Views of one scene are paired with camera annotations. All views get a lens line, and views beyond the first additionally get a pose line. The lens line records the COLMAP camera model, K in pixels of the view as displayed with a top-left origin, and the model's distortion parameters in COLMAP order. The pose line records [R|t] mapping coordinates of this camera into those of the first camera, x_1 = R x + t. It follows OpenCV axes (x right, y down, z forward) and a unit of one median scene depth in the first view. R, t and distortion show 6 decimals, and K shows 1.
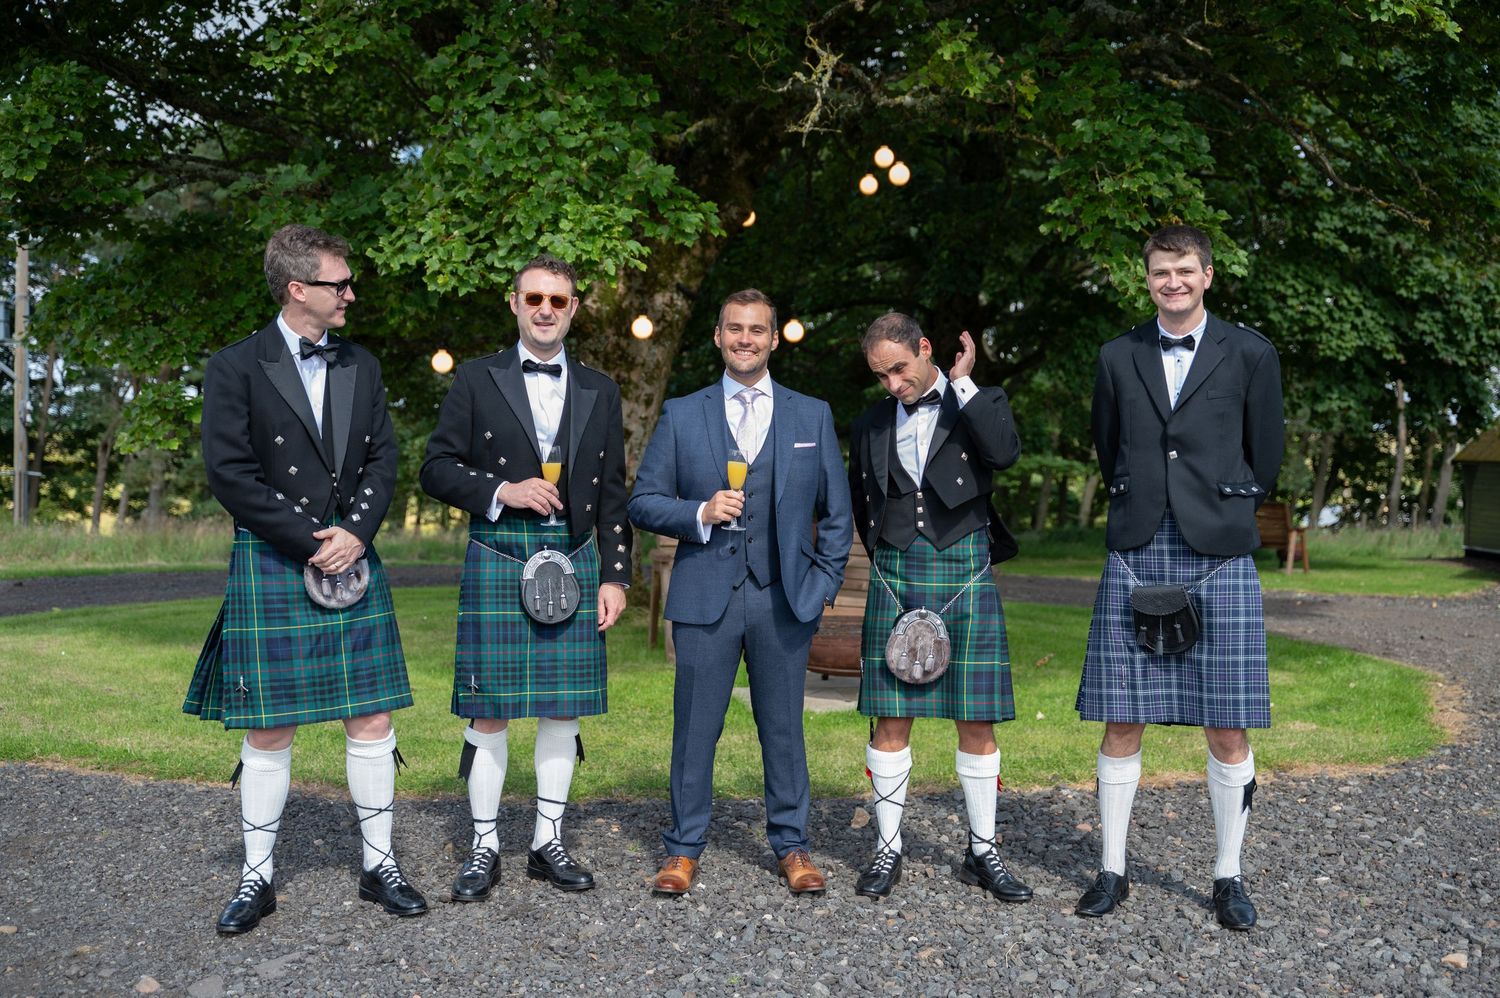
lens RADIAL K [[1592.2, 0, 752.0], [0, 1592.2, 492.2], [0, 0, 1]] dist [0.133948, 0.000000]
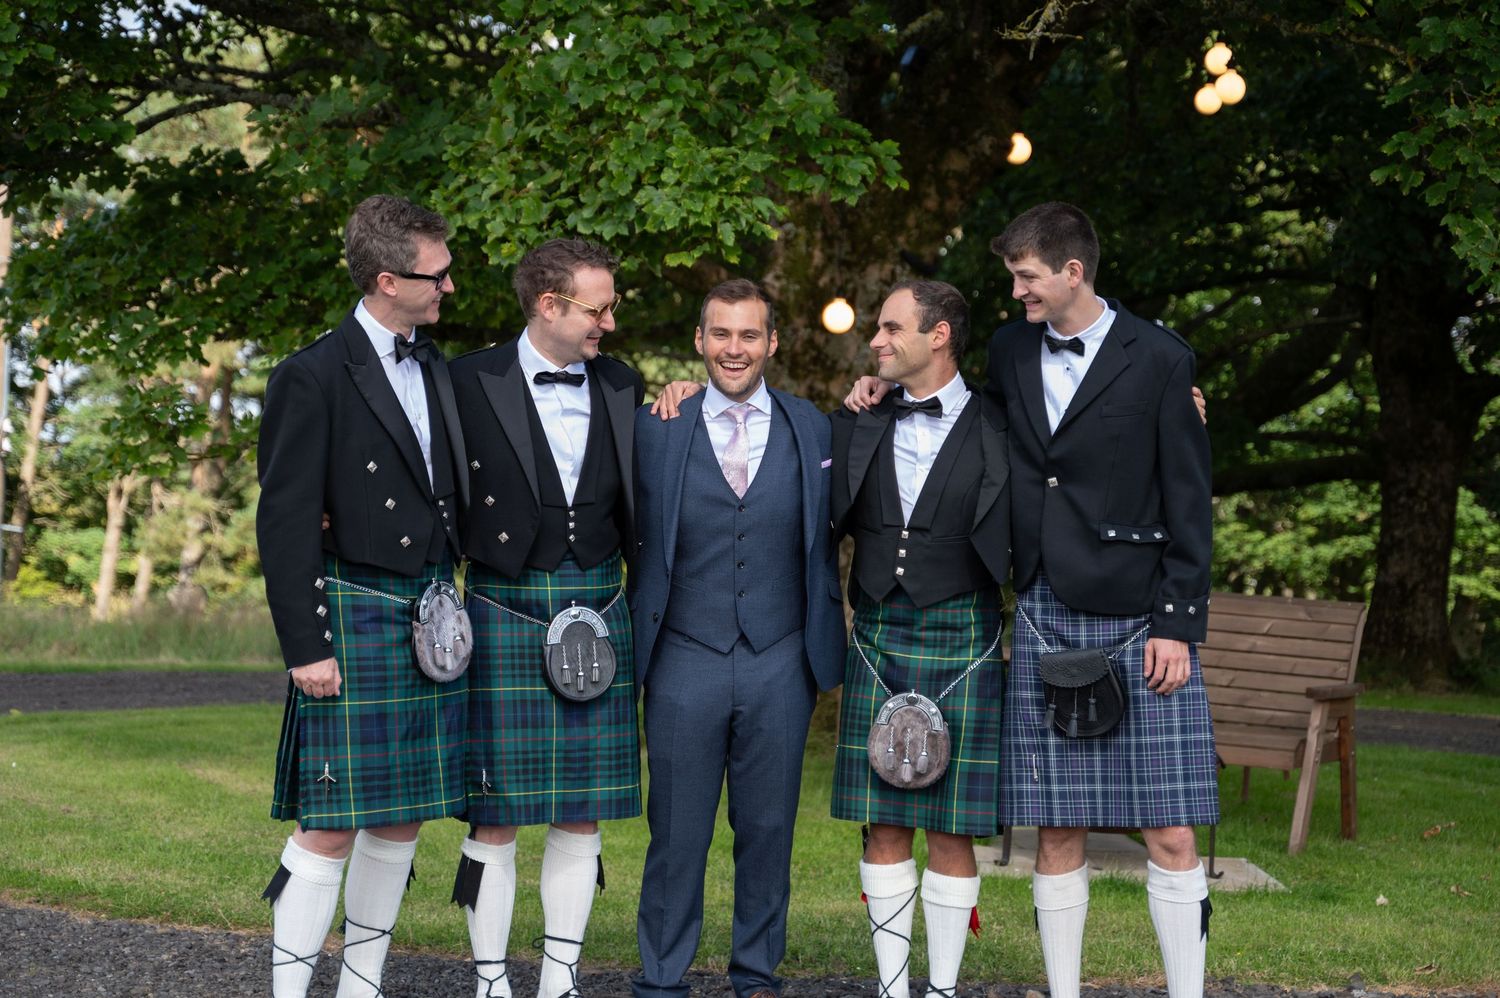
lens RADIAL K [[2579.6, 0, 748.8], [0, 2579.6, 511.2], [0, 0, 1]] dist [0.251812, 0.000000]
pose [[0.989662, 0.021053, -0.141864, 0.081957], [-0.024855, 0.999376, -0.025084, 0.012553], [0.141247, 0.028351, 0.989568, -0.141324]]
